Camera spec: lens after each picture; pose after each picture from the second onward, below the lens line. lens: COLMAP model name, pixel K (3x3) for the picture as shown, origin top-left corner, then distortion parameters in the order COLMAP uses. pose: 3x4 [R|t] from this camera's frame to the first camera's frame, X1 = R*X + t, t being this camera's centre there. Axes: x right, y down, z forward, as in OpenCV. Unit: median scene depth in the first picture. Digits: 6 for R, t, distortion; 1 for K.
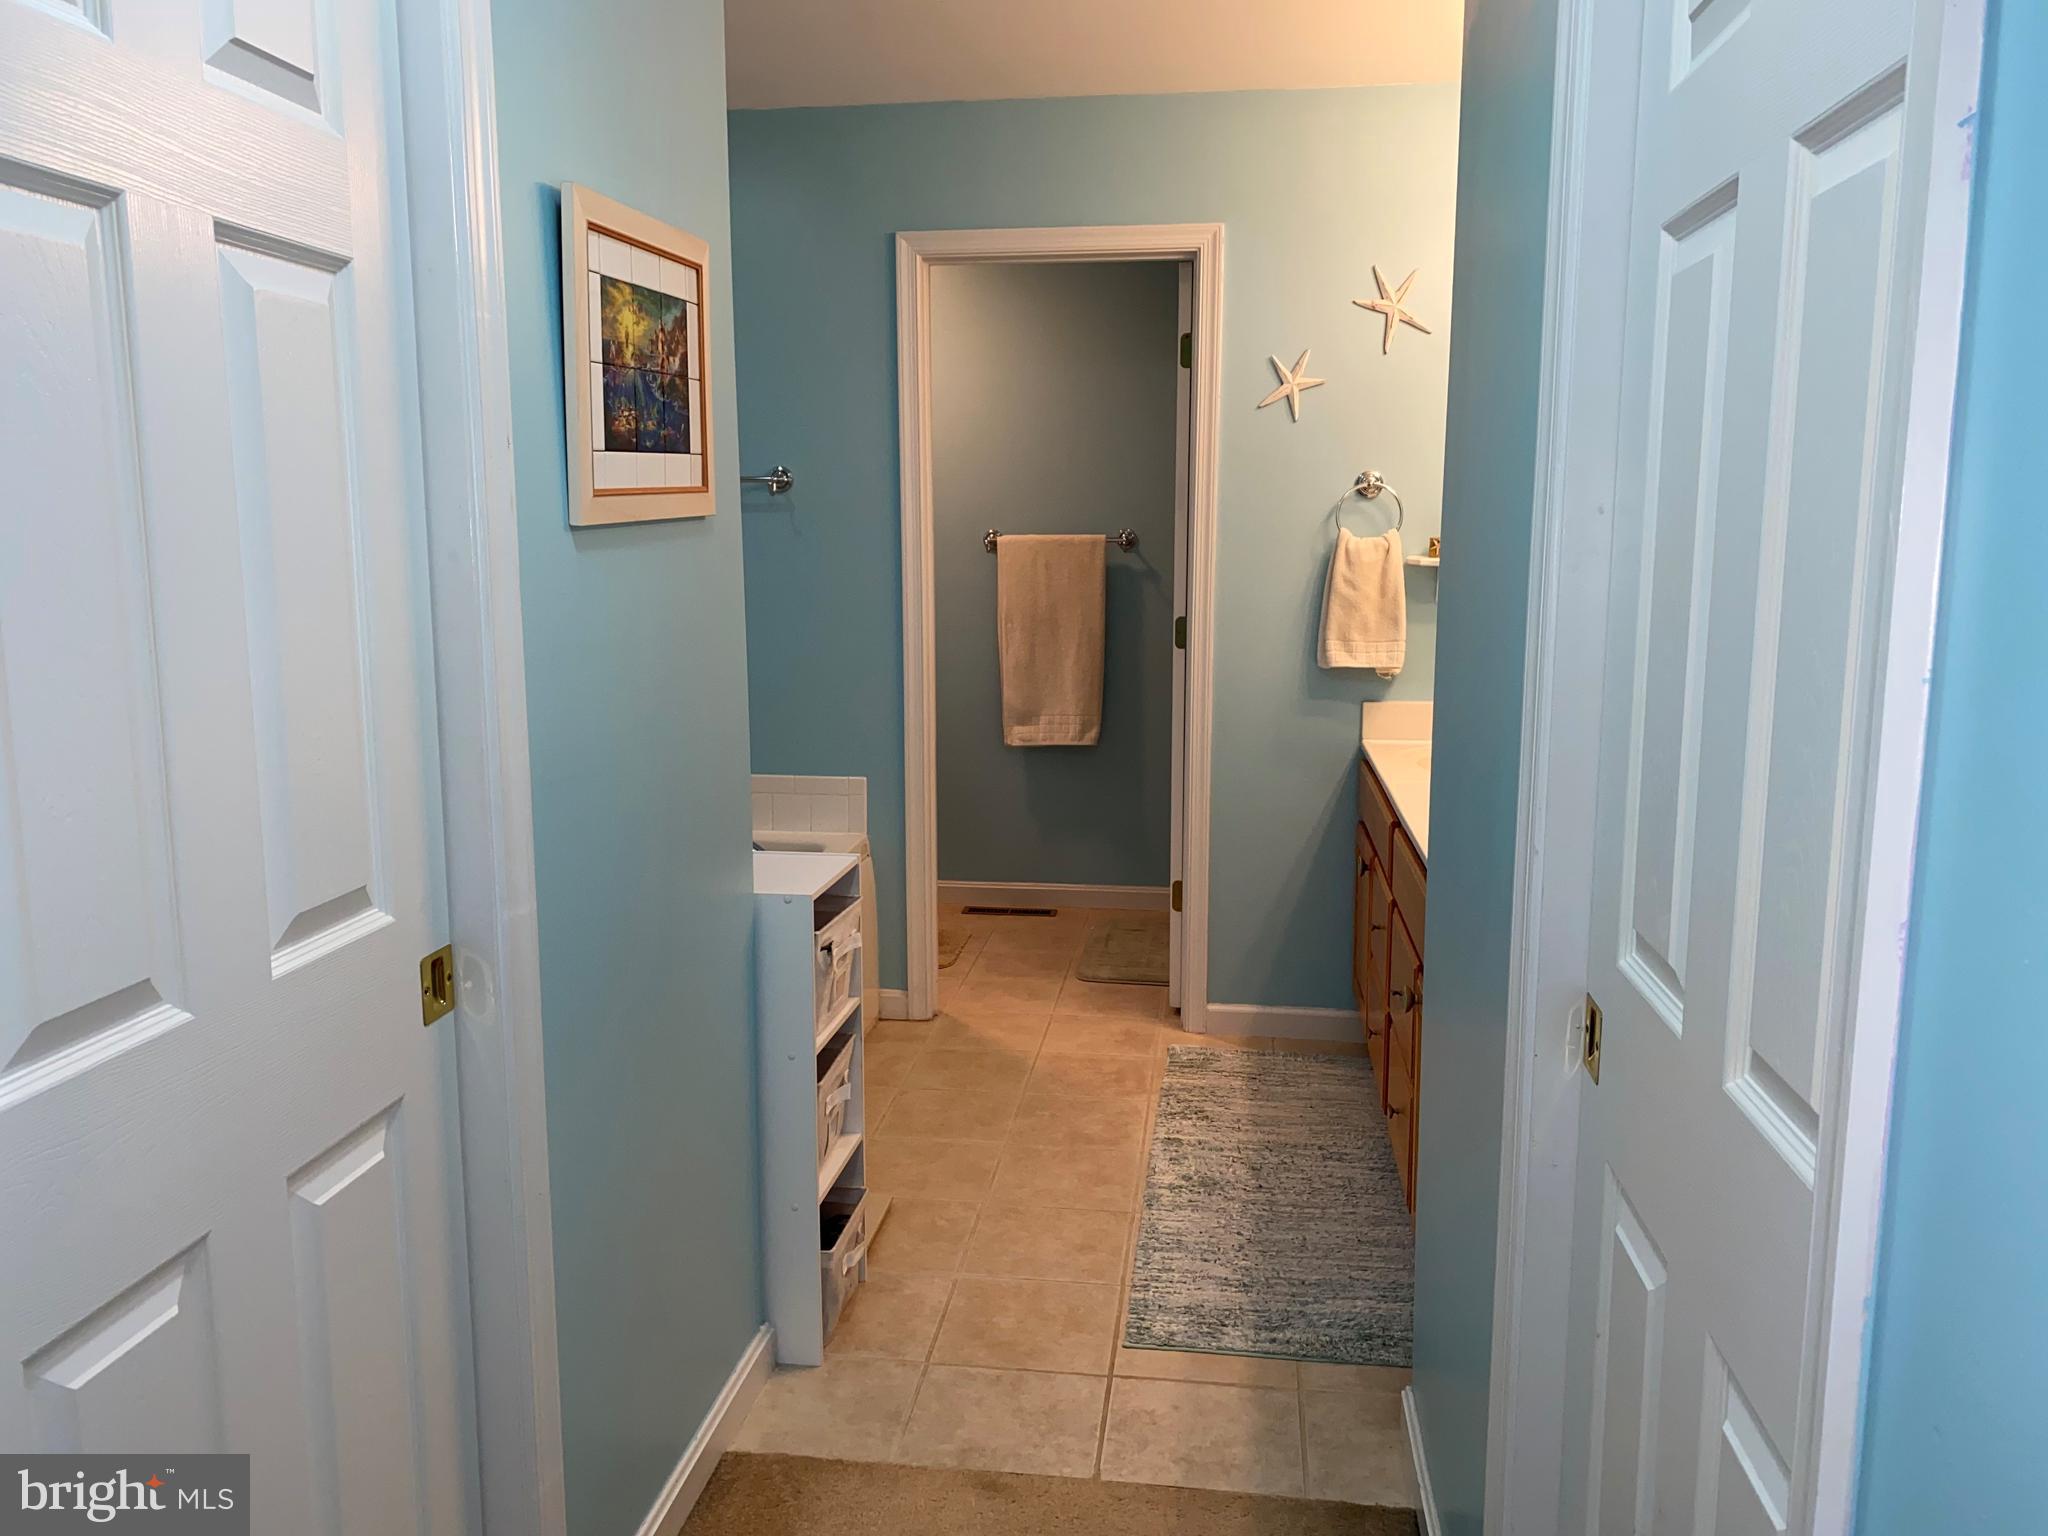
lens RADIAL K [[1581.5, 0, 1010.9], [0, 1581.5, 759.4], [0, 0, 1]] dist [0.052779, -0.058683]
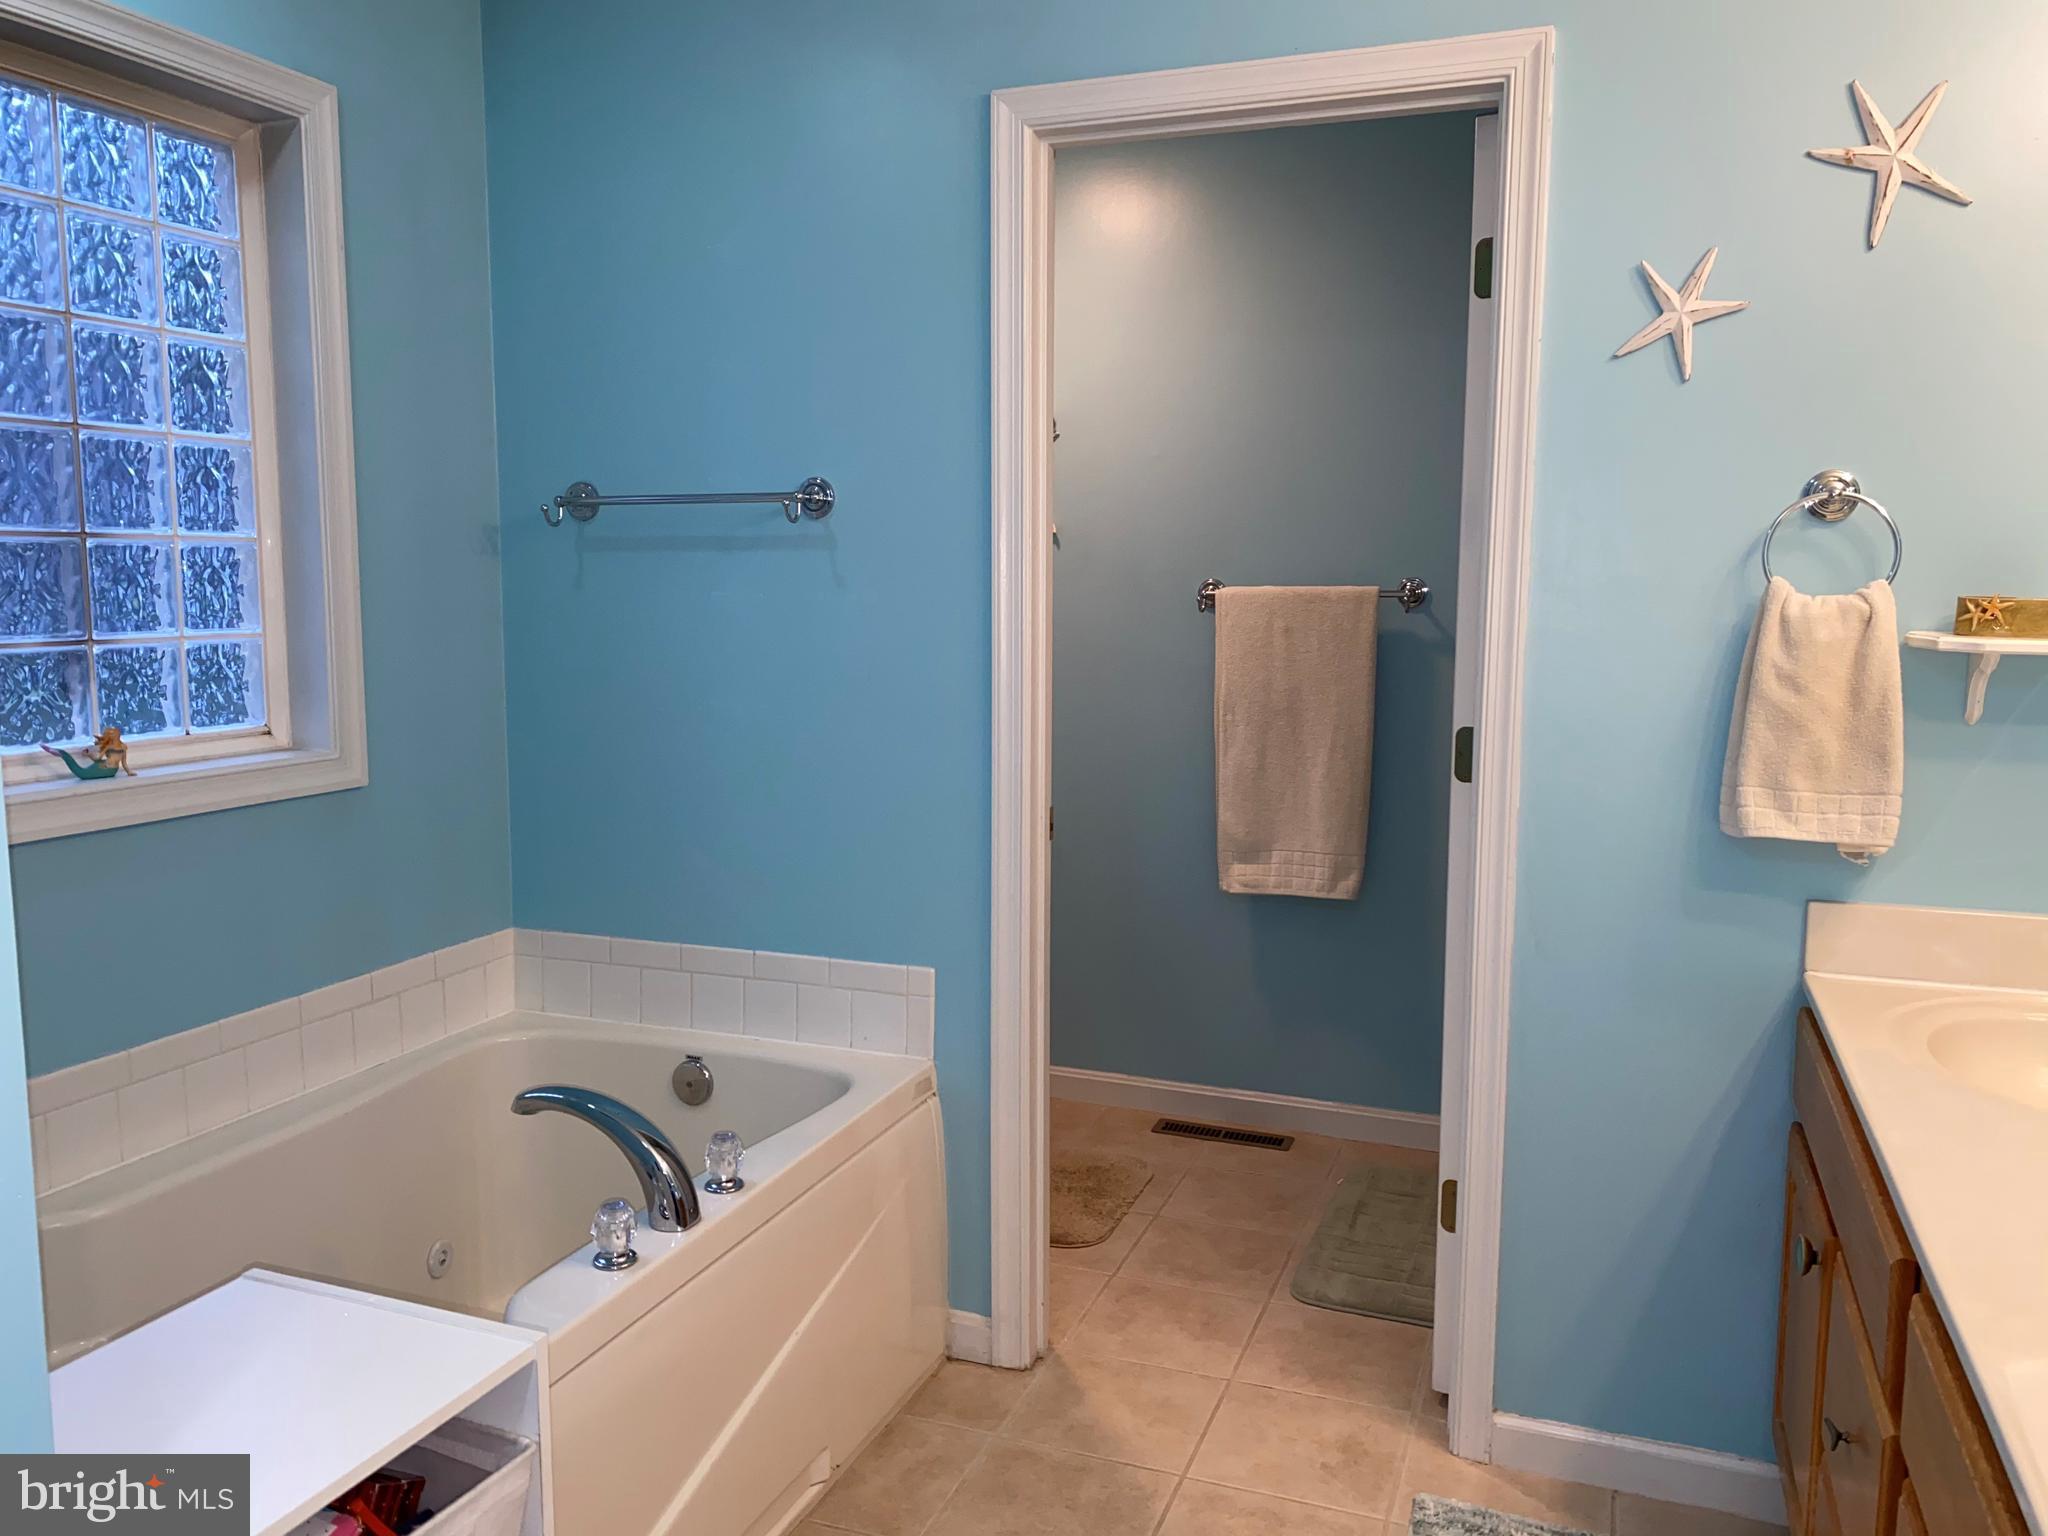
lens RADIAL K [[1581.5, 0, 1008.5], [0, 1581.5, 755.5], [0, 0, 1]] dist [0.052779, -0.058683]
pose [[0.973739, 0.030095, -0.225669, 0.076960], [-0.037292, 0.998921, -0.027695, -0.058208], [0.224592, 0.035384, 0.973810, 0.399732]]
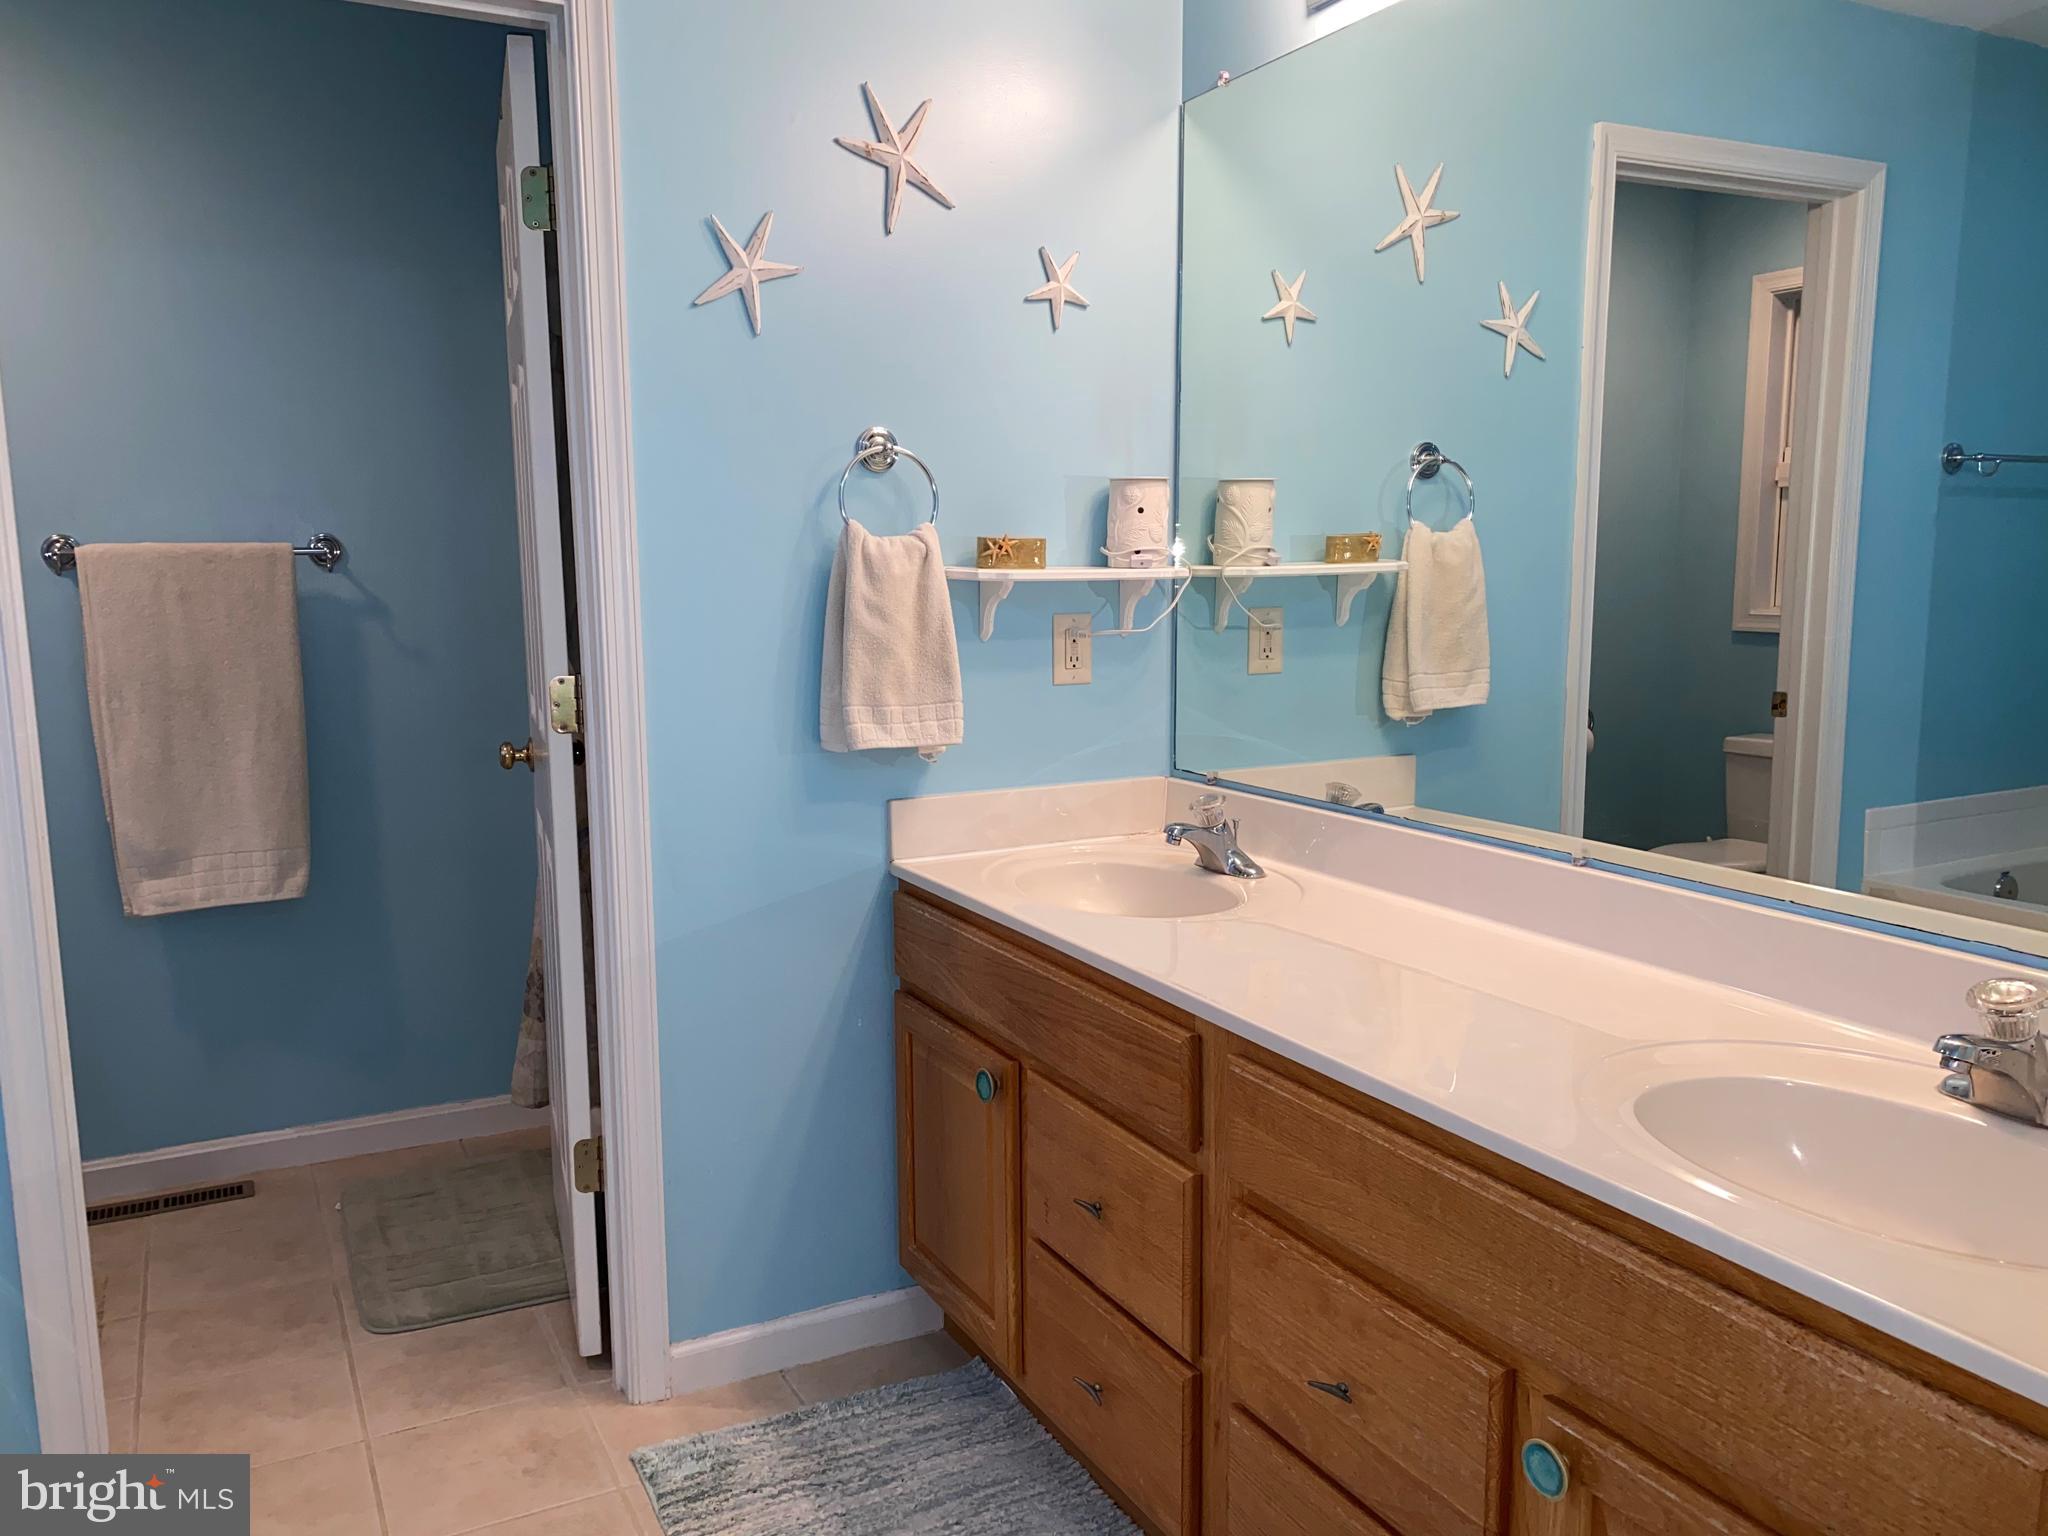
lens RADIAL K [[1581.5, 0, 1031.2], [0, 1581.5, 786.1], [0, 0, 1]] dist [0.052779, -0.058683]
pose [[0.810779, -0.088942, 0.578556, -0.086728], [0.091756, 0.995481, 0.024451, -0.050728], [-0.578116, 0.033262, 0.815276, 0.447907]]
